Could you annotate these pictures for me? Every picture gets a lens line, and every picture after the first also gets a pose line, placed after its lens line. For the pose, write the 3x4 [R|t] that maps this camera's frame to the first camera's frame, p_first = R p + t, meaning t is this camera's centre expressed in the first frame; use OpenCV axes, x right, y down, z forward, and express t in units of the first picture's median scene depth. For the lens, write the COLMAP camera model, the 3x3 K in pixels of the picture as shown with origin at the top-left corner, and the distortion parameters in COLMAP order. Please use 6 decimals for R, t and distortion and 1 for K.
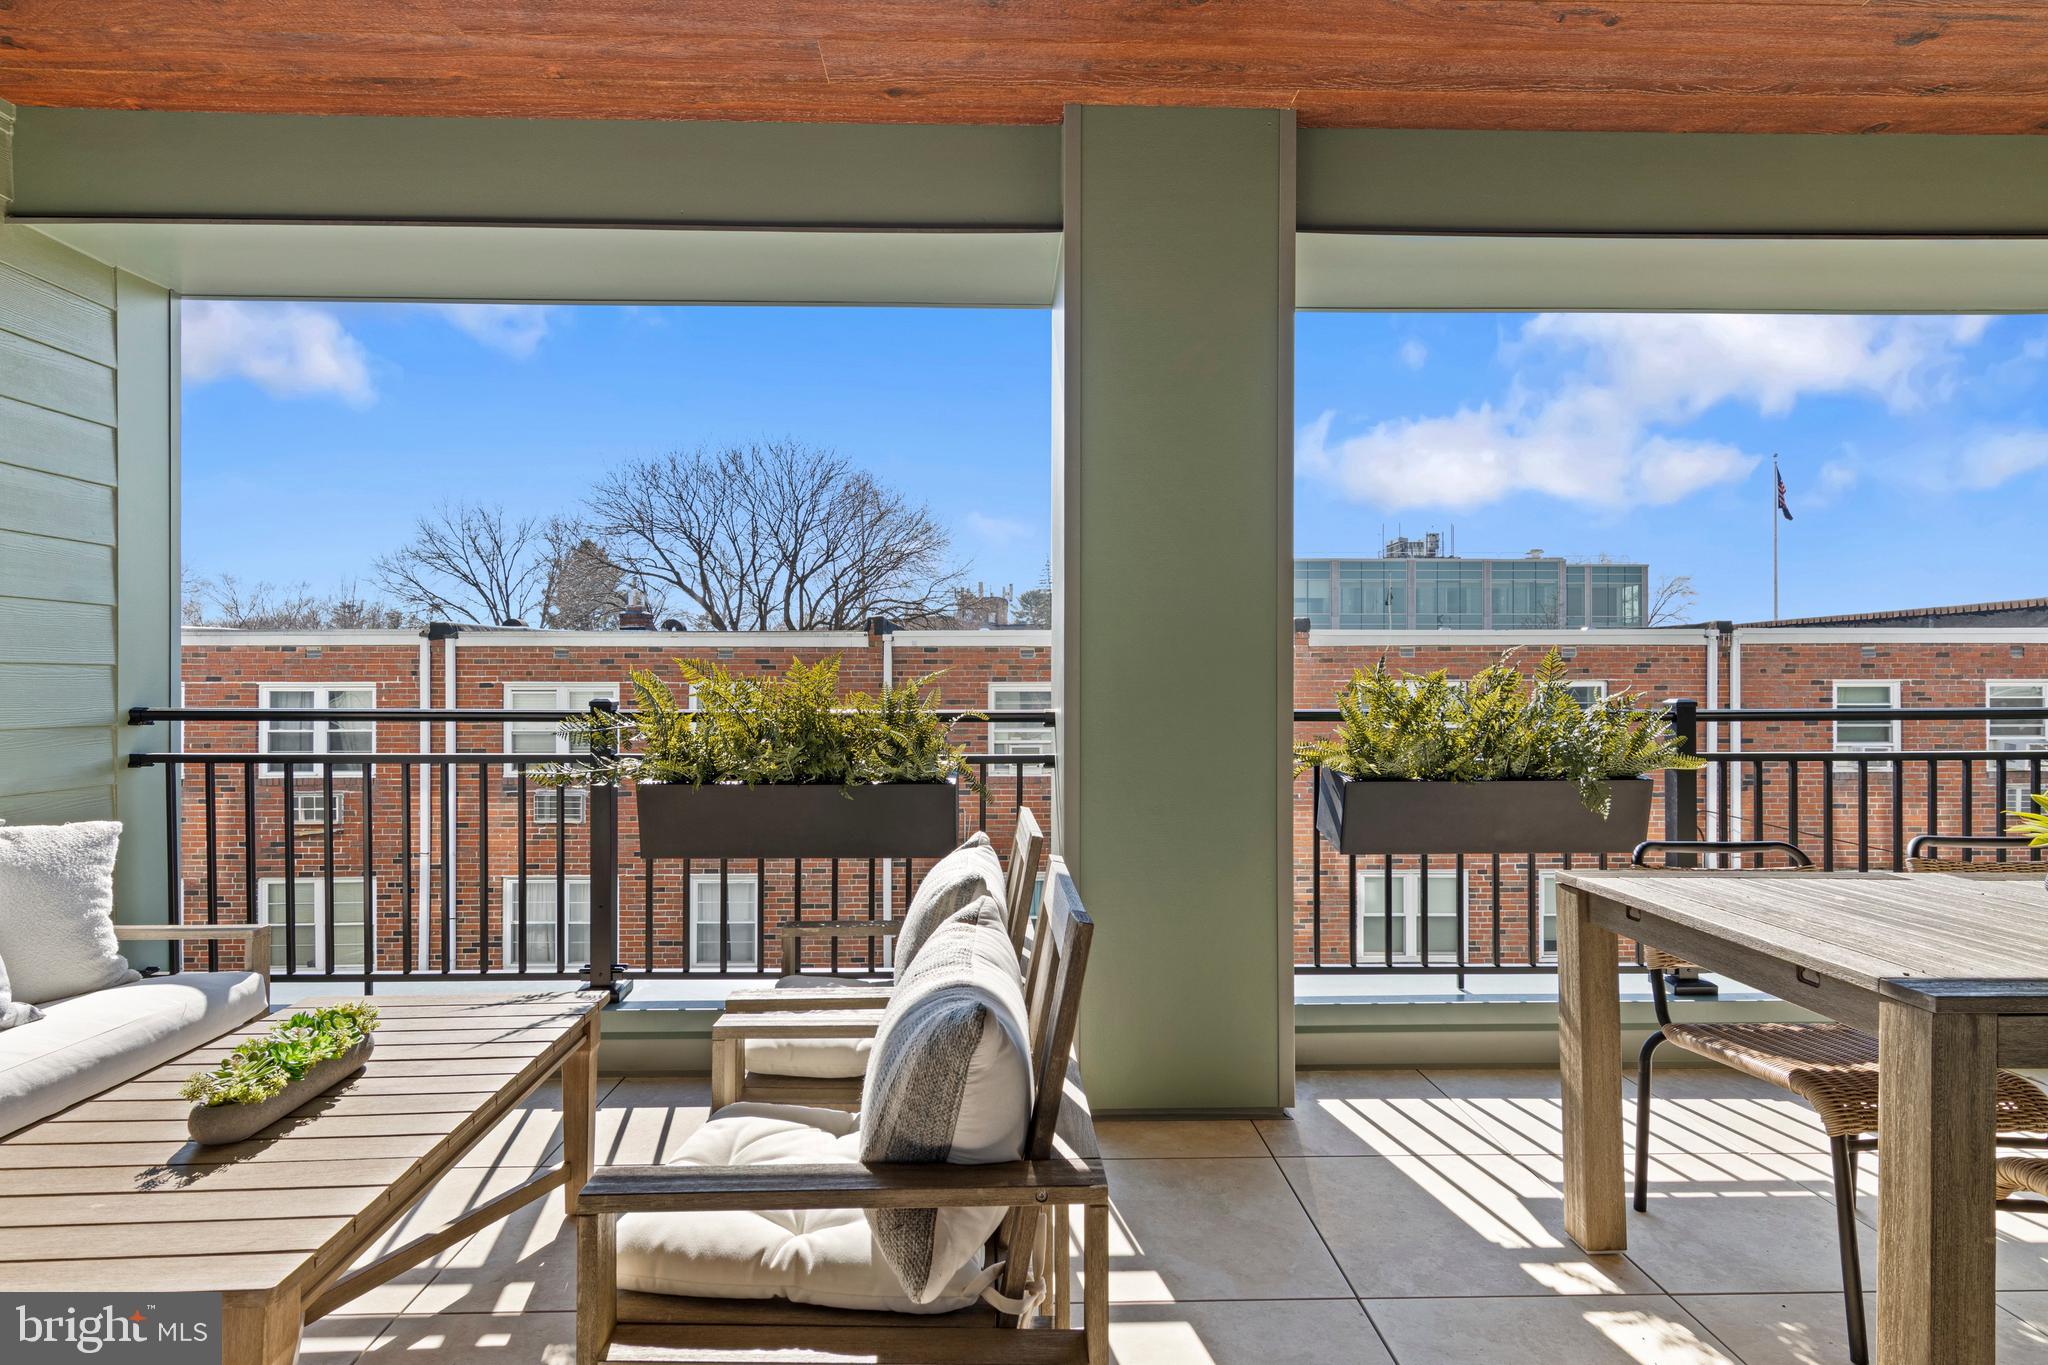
lens RADIAL K [[1047.7, 0, 1023.7], [0, 1047.7, 688.5], [0, 0, 1]] dist [0.003391, -0.000302]
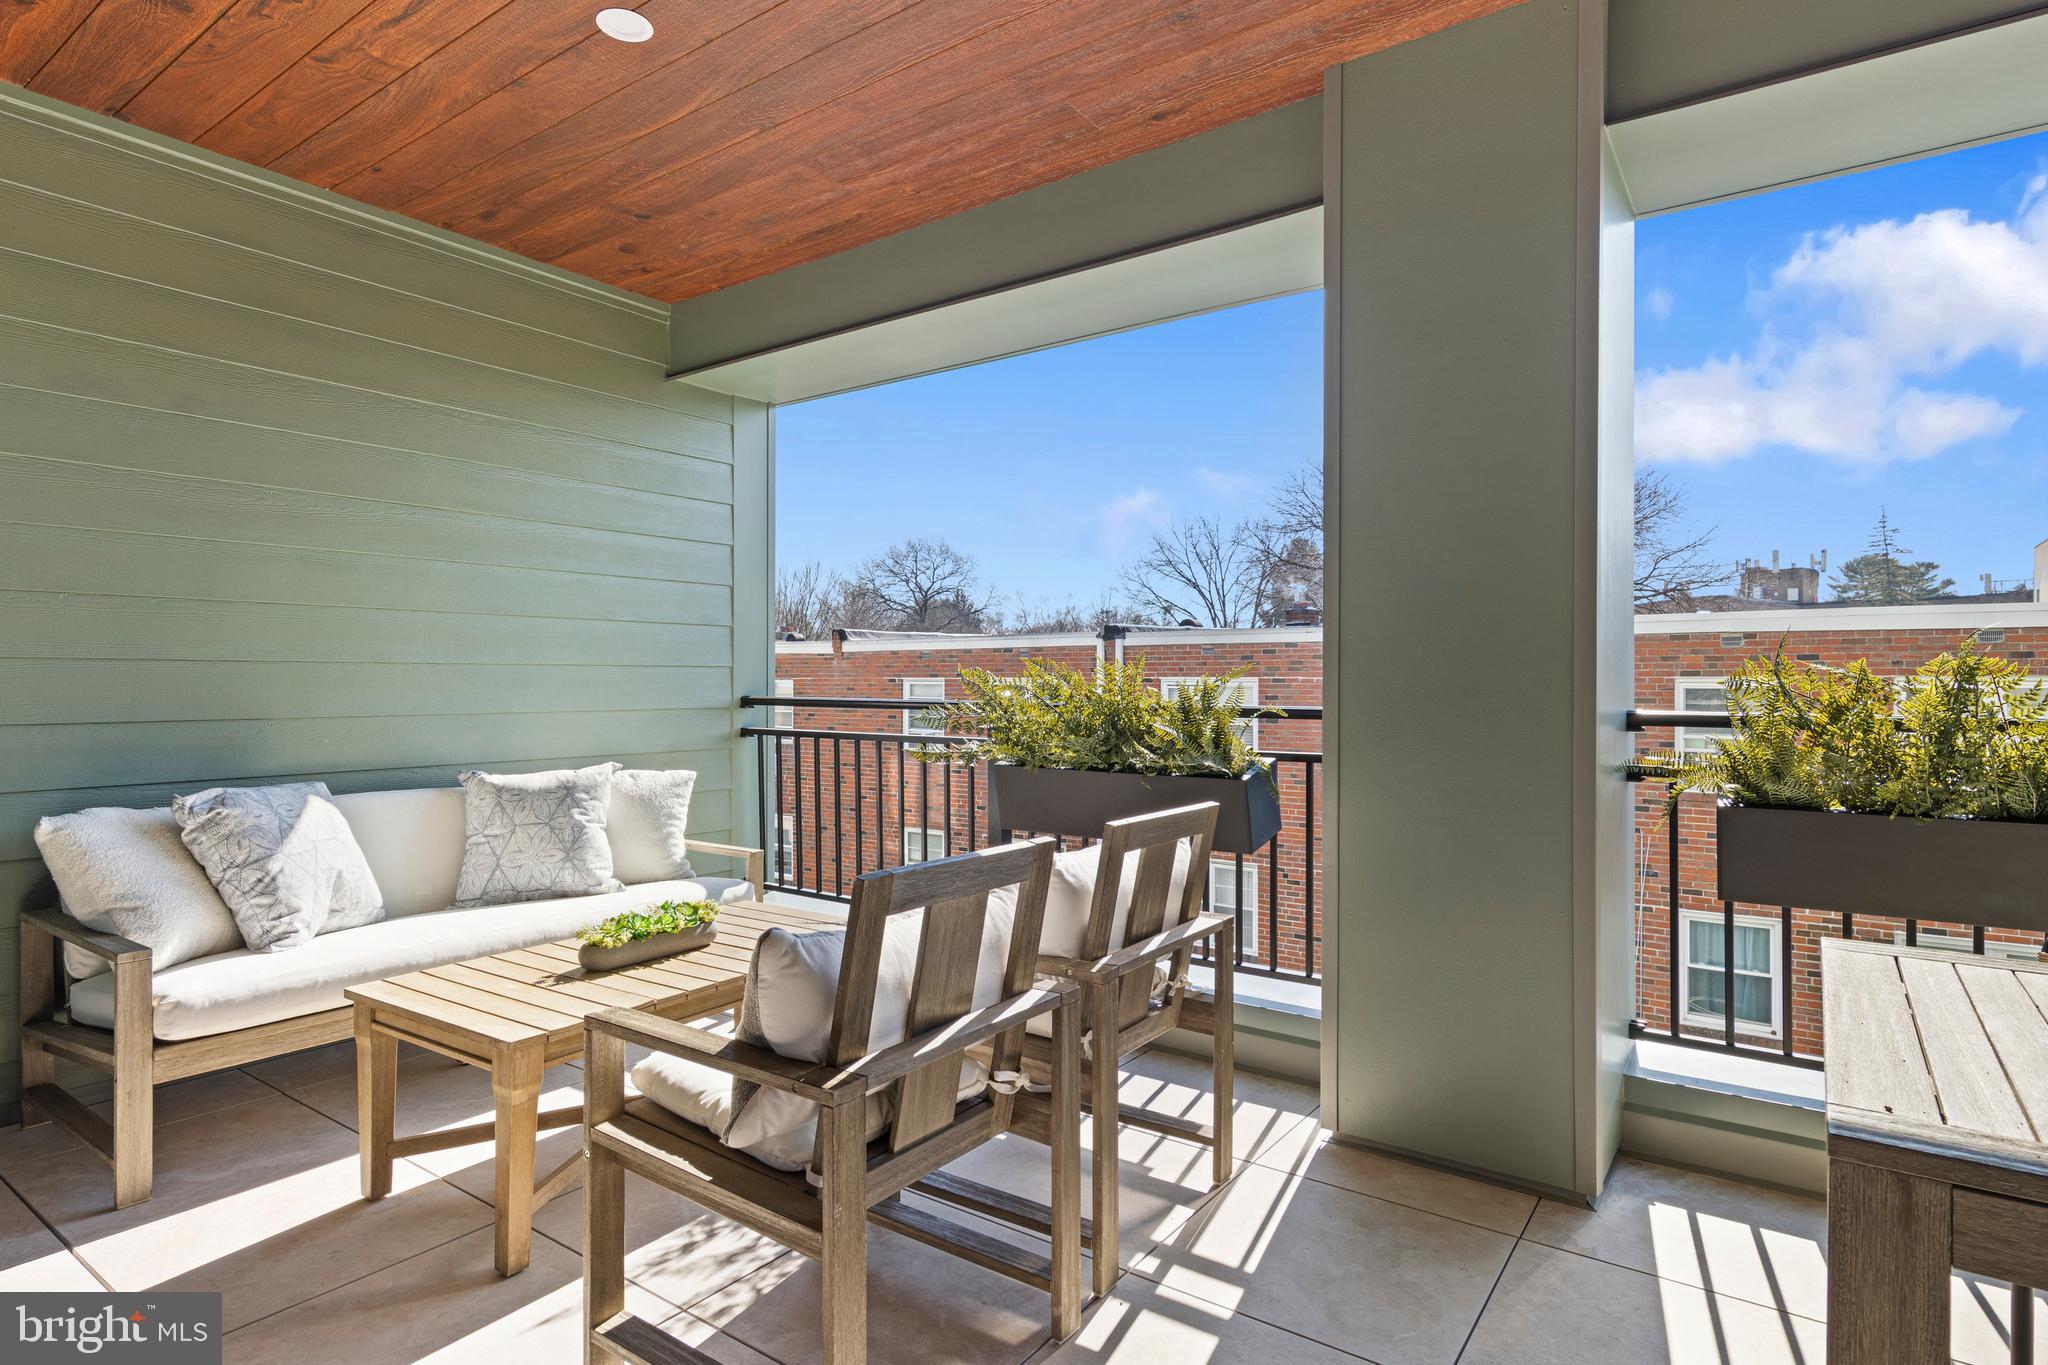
lens RADIAL K [[1082.3, 0, 1024.0], [0, 1082.3, 682.5], [0, 0, 1]] dist [0.009963, 0.000317]
pose [[0.793405, 0.001783, -0.608692, 0.082656], [-0.002375, 0.999997, -0.000165, -0.000230], [0.608690, 0.001576, 0.793407, 0.010772]]
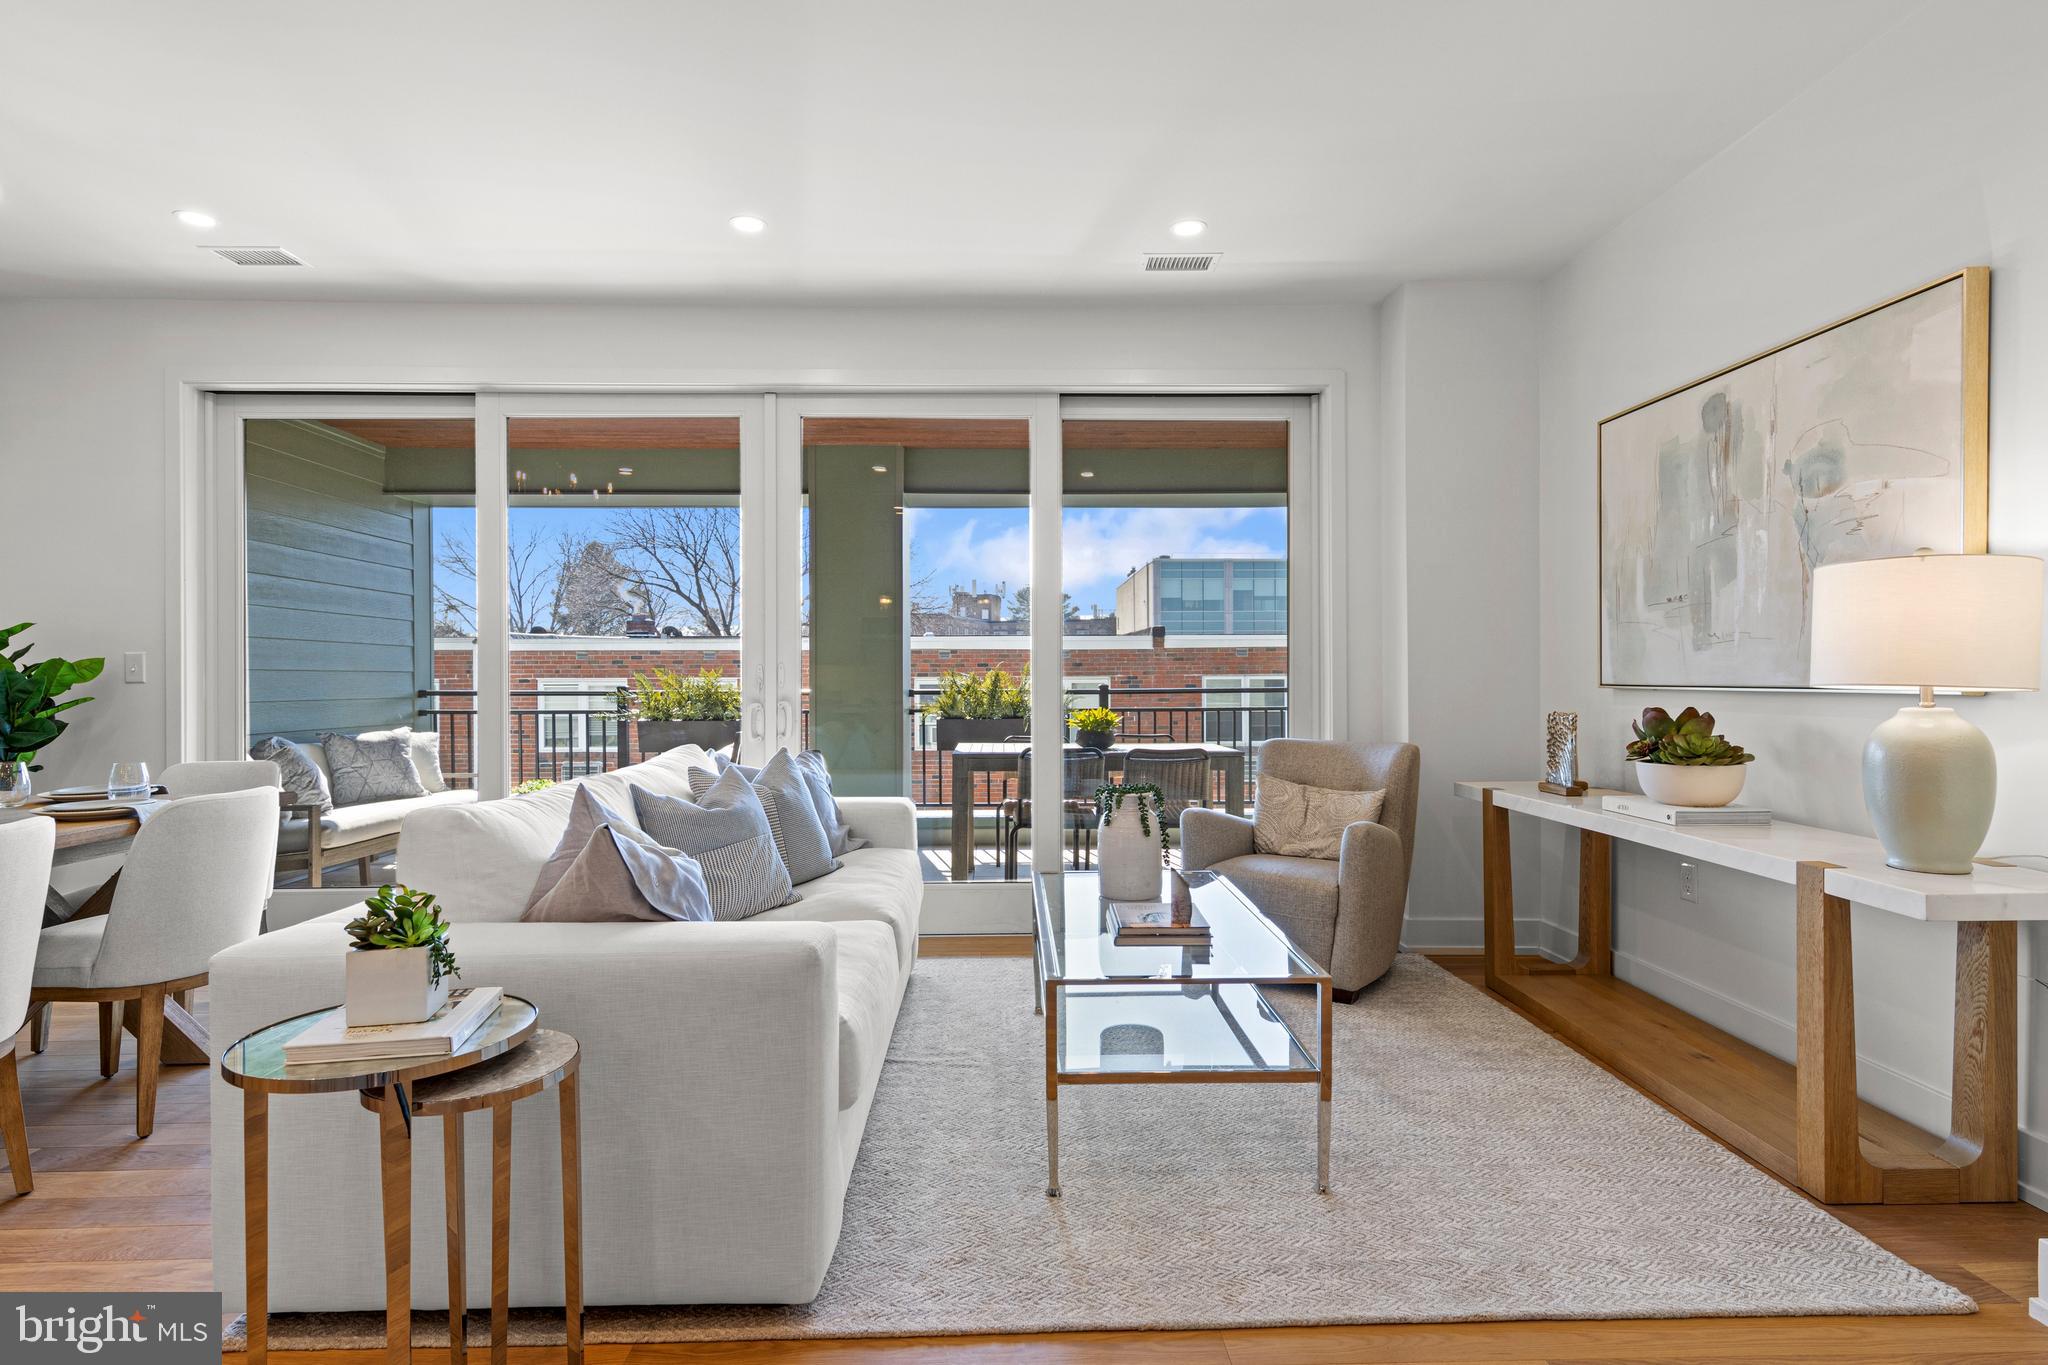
lens RADIAL K [[1045.7, 0, 1021.1], [0, 1045.7, 684.3], [0, 0, 1]] dist [0.011124, -0.001138]
pose [[0.999970, -0.003488, -0.006938, 0.109135], [0.003498, 0.999993, 0.001382, 0.001513], [0.006933, -0.001406, 0.999975, -0.288435]]
